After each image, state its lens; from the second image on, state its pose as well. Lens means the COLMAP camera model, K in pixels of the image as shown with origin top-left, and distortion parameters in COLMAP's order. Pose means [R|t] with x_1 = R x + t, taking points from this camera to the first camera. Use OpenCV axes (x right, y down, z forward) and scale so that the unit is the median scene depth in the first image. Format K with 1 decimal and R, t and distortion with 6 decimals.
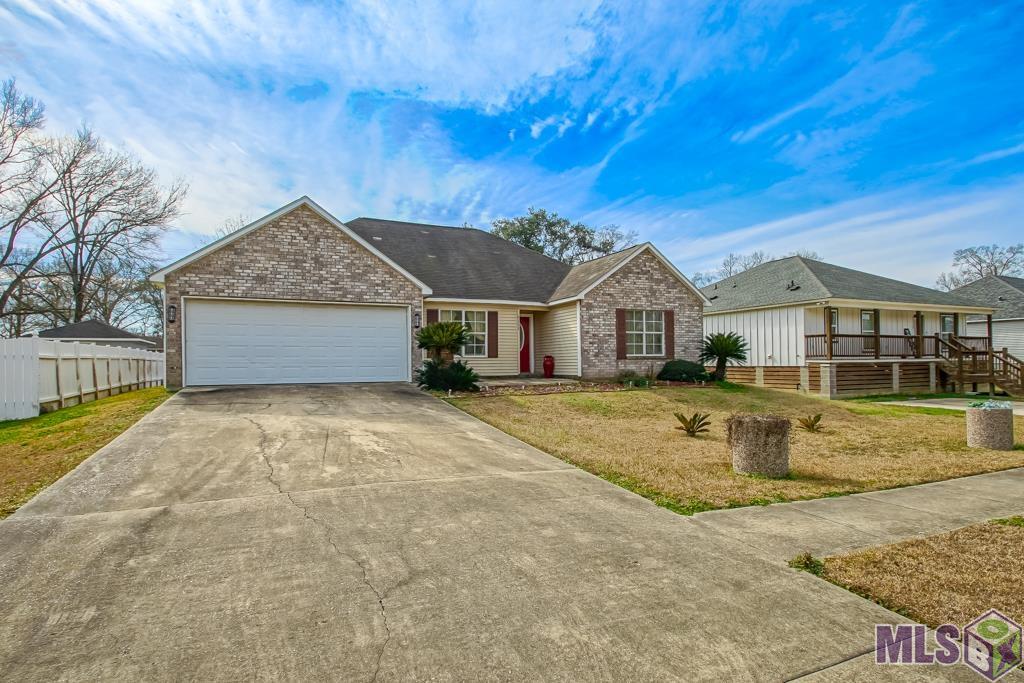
lens RADIAL K [[574.0, 0, 511.7], [0, 574.0, 344.1], [0, 0, 1]] dist [0.007696, -0.004012]
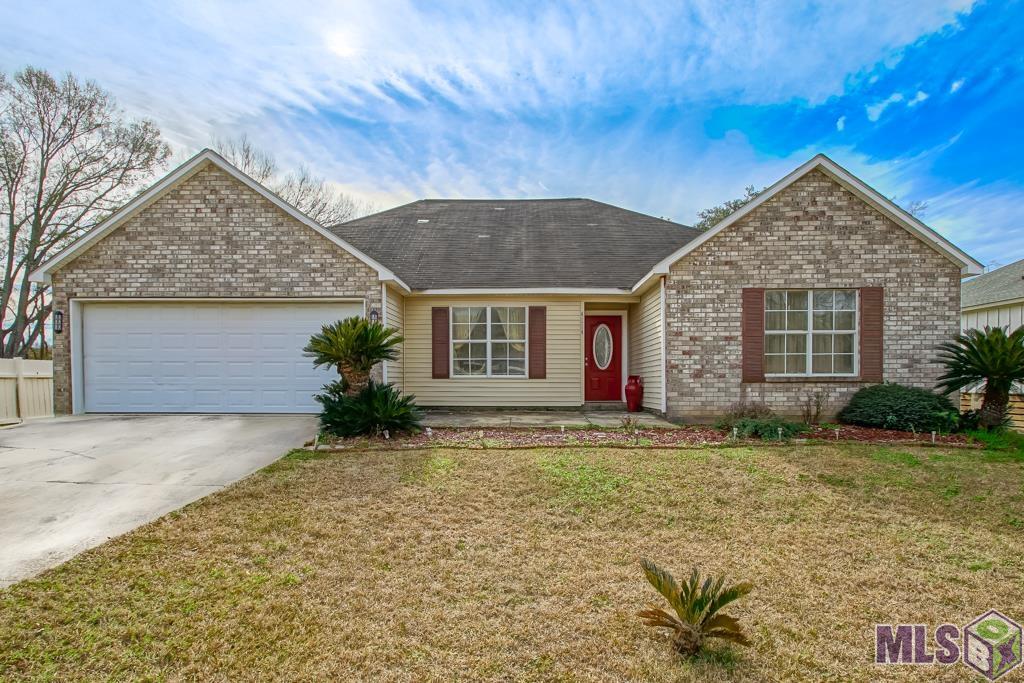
lens RADIAL K [[574.0, 0, 537.1], [0, 574.0, 395.4], [0, 0, 1]] dist [0.007696, -0.004012]
pose [[0.886661, 0.015947, -0.462146, 0.263925], [0.006957, 0.998832, 0.047814, 0.011301], [0.462369, -0.045610, 0.885514, 0.432864]]
